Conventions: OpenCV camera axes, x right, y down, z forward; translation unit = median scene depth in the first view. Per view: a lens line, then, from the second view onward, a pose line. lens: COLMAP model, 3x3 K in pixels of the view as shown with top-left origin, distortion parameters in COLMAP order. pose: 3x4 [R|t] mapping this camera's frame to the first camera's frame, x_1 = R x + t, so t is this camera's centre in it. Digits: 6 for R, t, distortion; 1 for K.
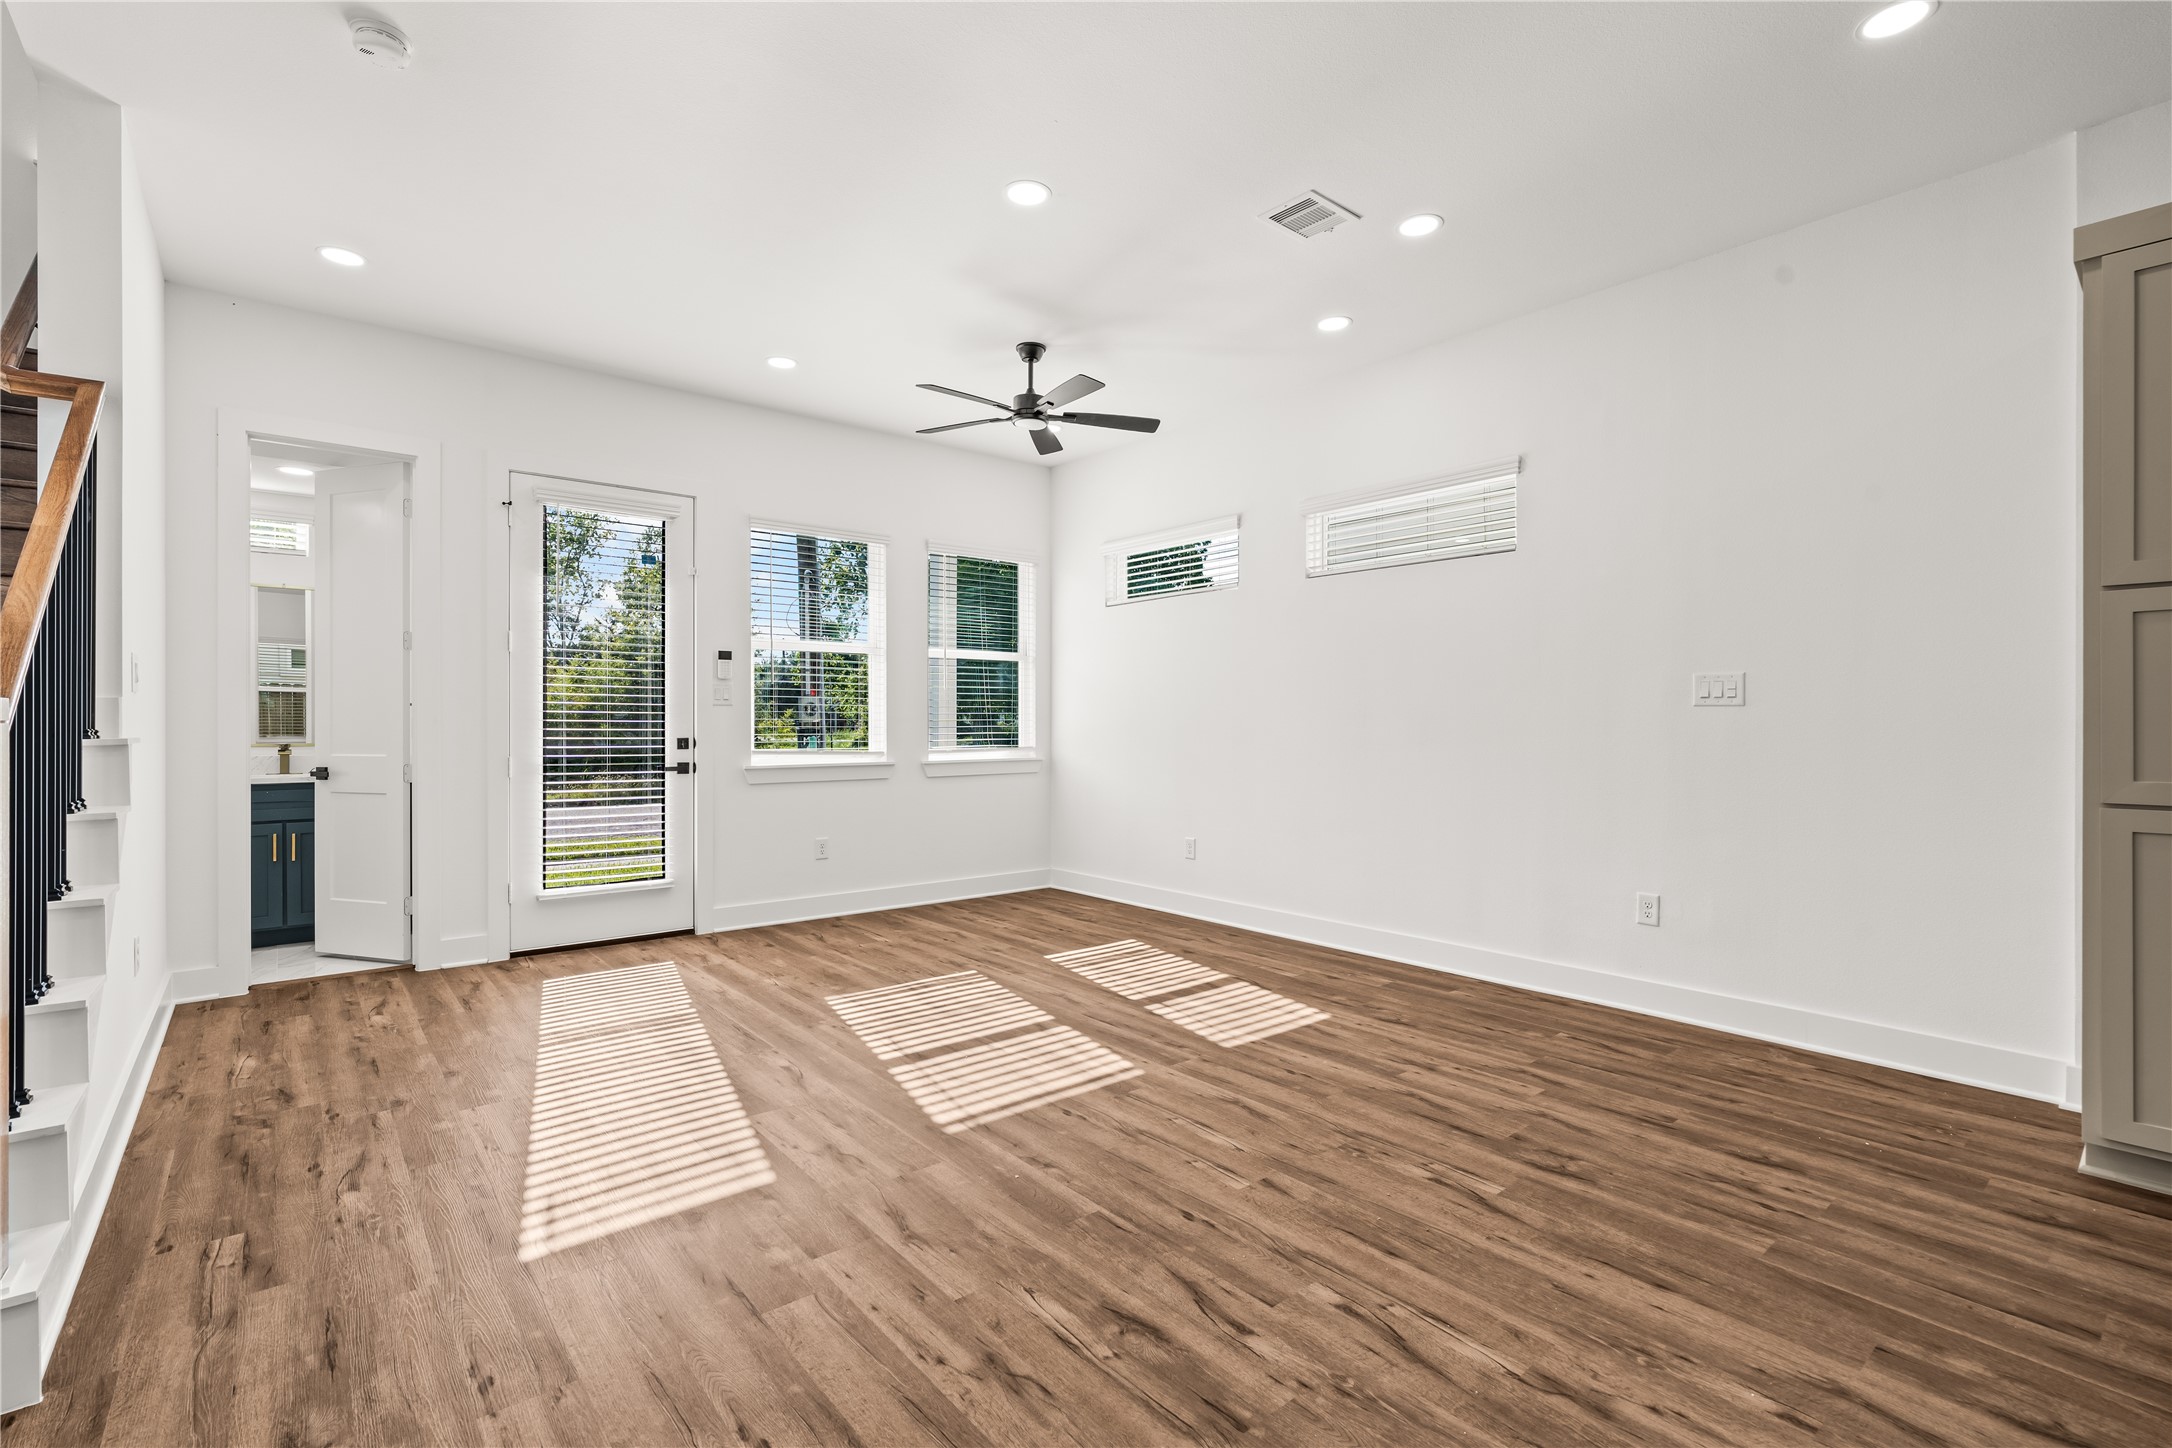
lens RADIAL K [[977.6, 0, 1088.1], [0, 977.6, 716.1], [0, 0, 1]] dist [0.000117, 0.000843]
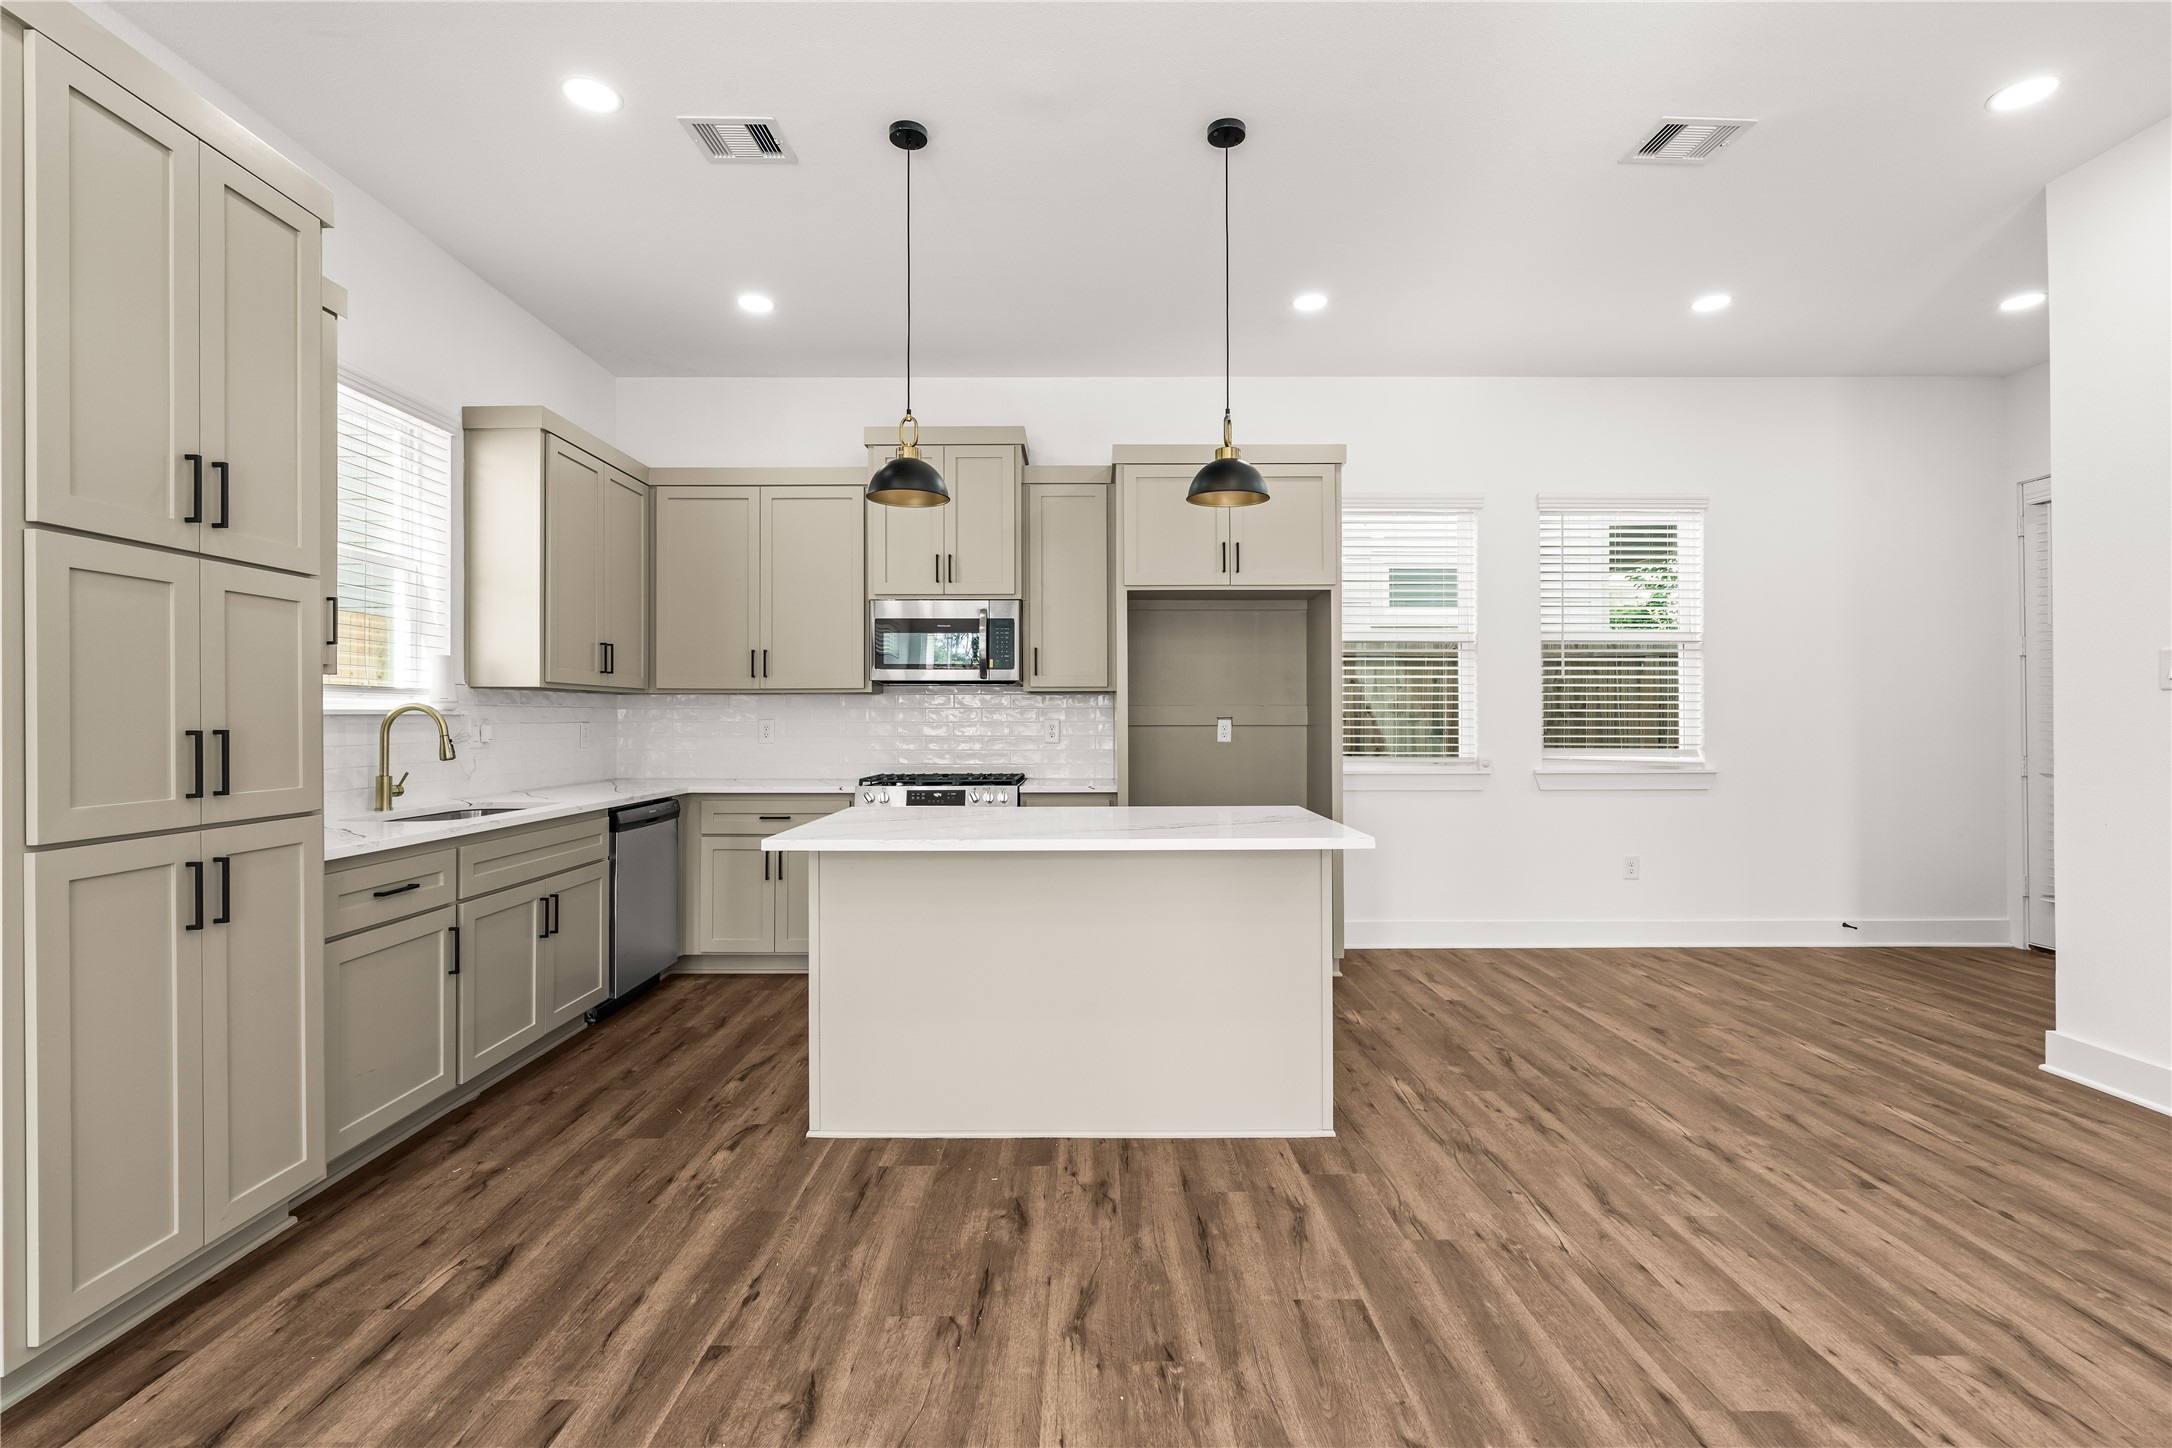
lens RADIAL K [[977.6, 0, 1088.1], [0, 977.6, 716.1], [0, 0, 1]] dist [0.000117, 0.000843]
pose [[-0.765915, 0.003541, 0.642932, 0.050606], [-0.001035, 0.999977, -0.006740, 0.003946], [-0.642941, -0.005828, -0.765893, 0.918403]]
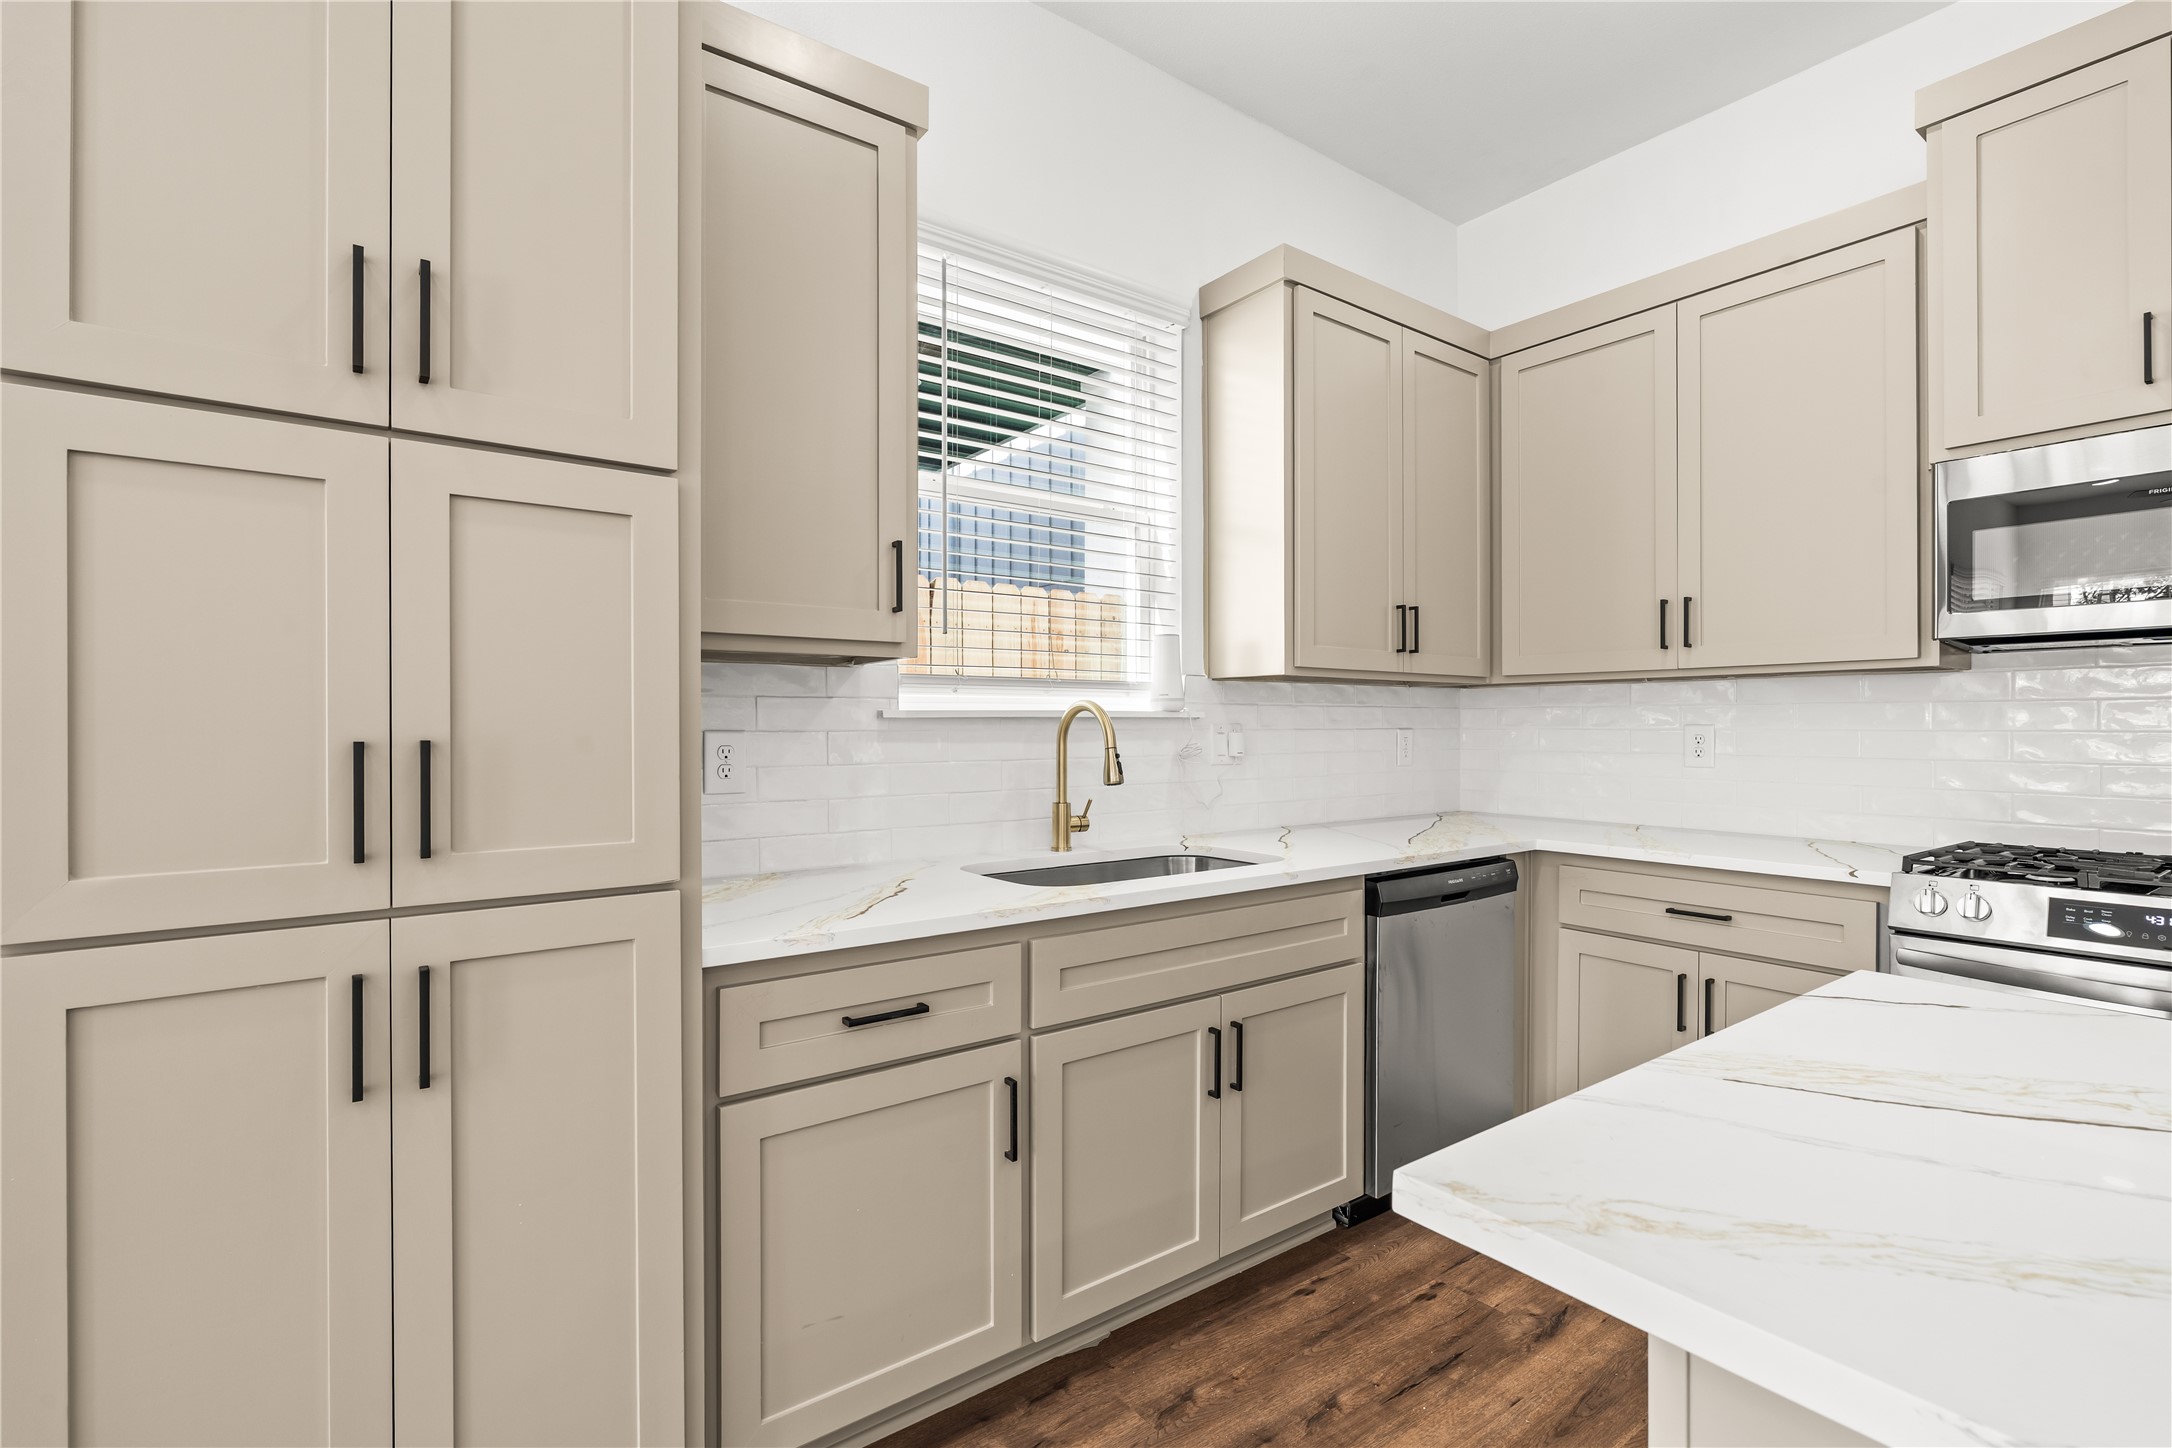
lens RADIAL K [[985.4, 0, 1086.0], [0, 985.4, 724.0], [0, 0, 1]] dist [-0.012908, 0.008092]
pose [[0.064823, 0.002764, 0.997893, 0.603639], [-0.003882, 0.999989, -0.002518, 0.002932], [-0.997889, -0.003711, 0.064833, 0.489128]]
